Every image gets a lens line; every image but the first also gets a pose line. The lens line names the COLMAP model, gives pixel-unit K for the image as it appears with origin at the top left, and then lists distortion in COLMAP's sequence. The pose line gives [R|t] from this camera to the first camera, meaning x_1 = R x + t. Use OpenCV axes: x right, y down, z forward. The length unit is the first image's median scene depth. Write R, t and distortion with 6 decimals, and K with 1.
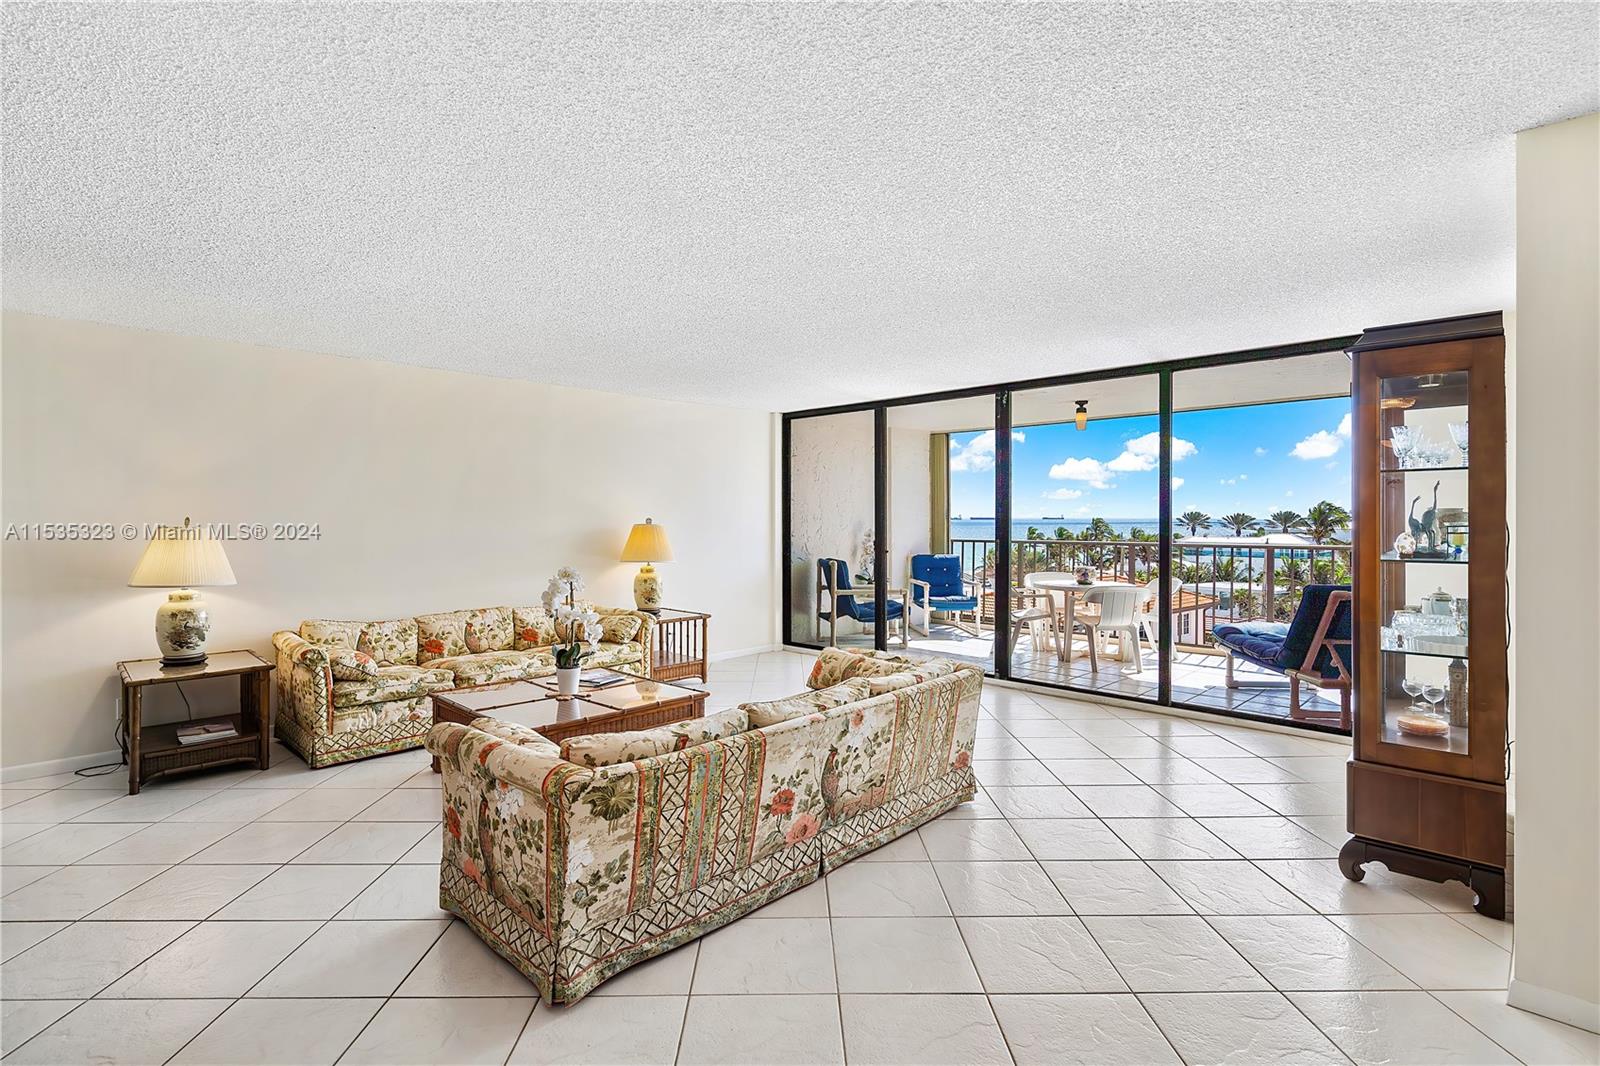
lens RADIAL K [[777.6, 0, 802.4], [0, 777.6, 505.6], [0, 0, 1]] dist [0.000377, 0.000081]
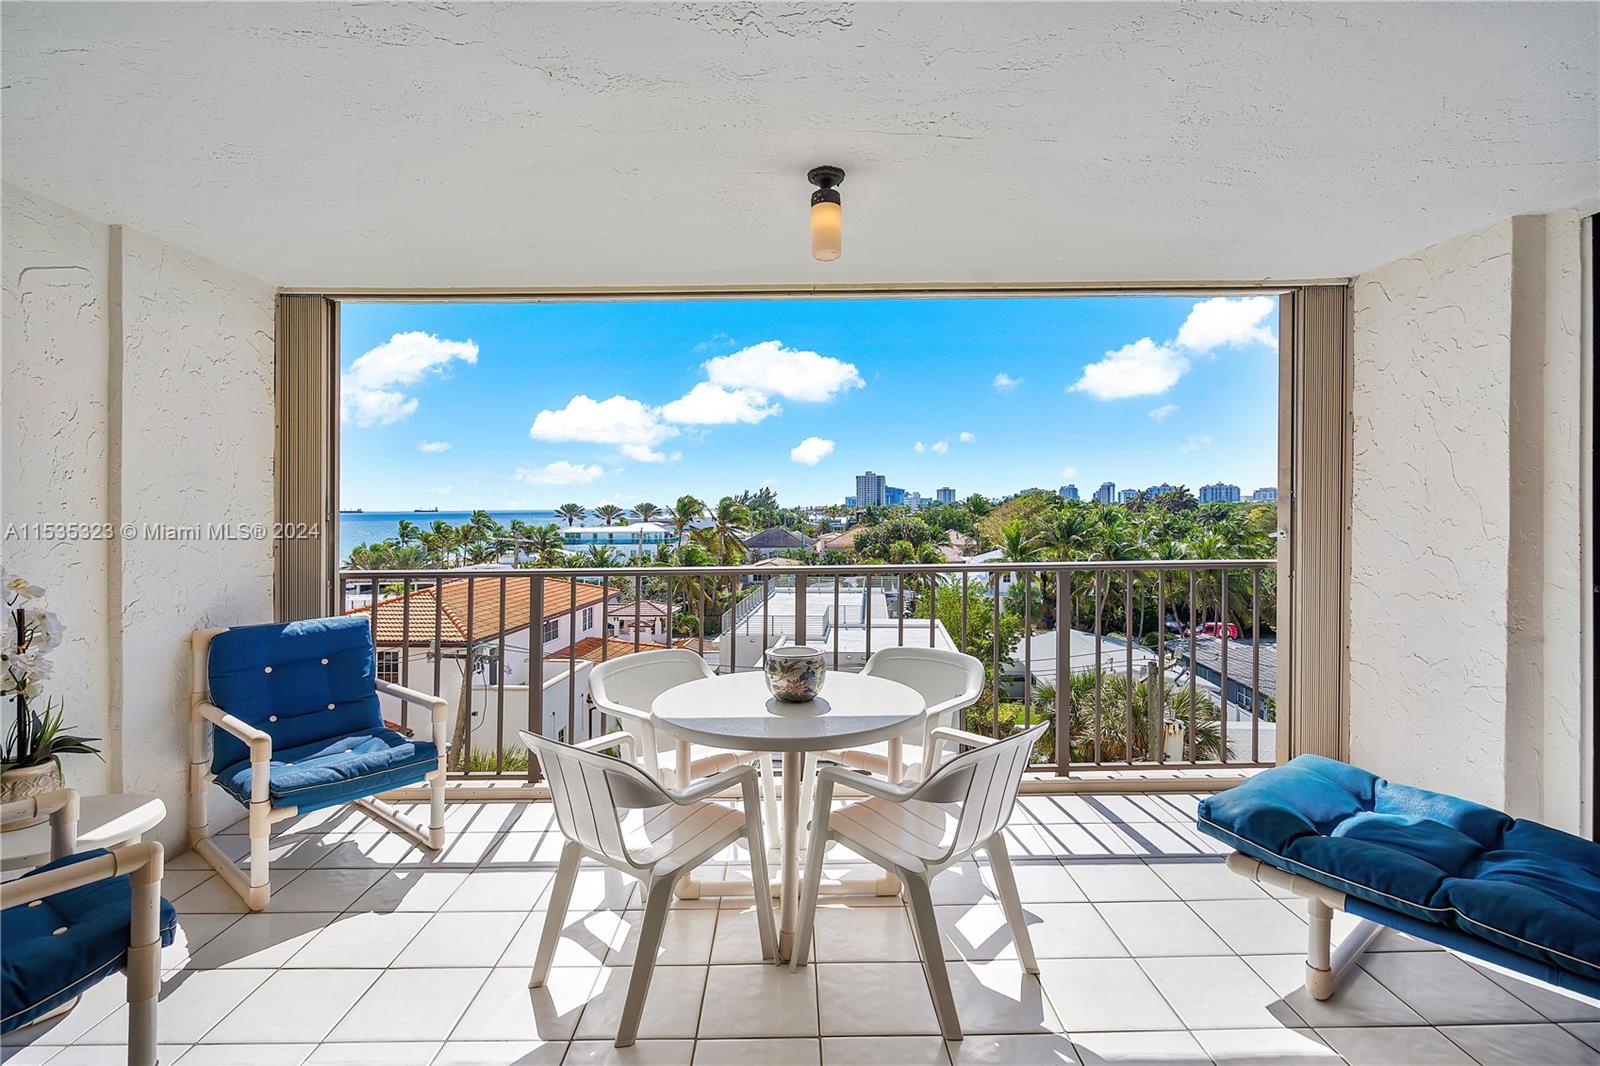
lens RADIAL K [[724.3, 0, 800.0], [0, 724.3, 497.4], [0, 0, 1]] dist [-0.010813, 0.000048]
pose [[0.699659, 0.003255, 0.714470, 0.084127], [-0.002355, 0.999995, -0.002249, 0.005264], [-0.714473, -0.000109, 0.699663, 0.517123]]
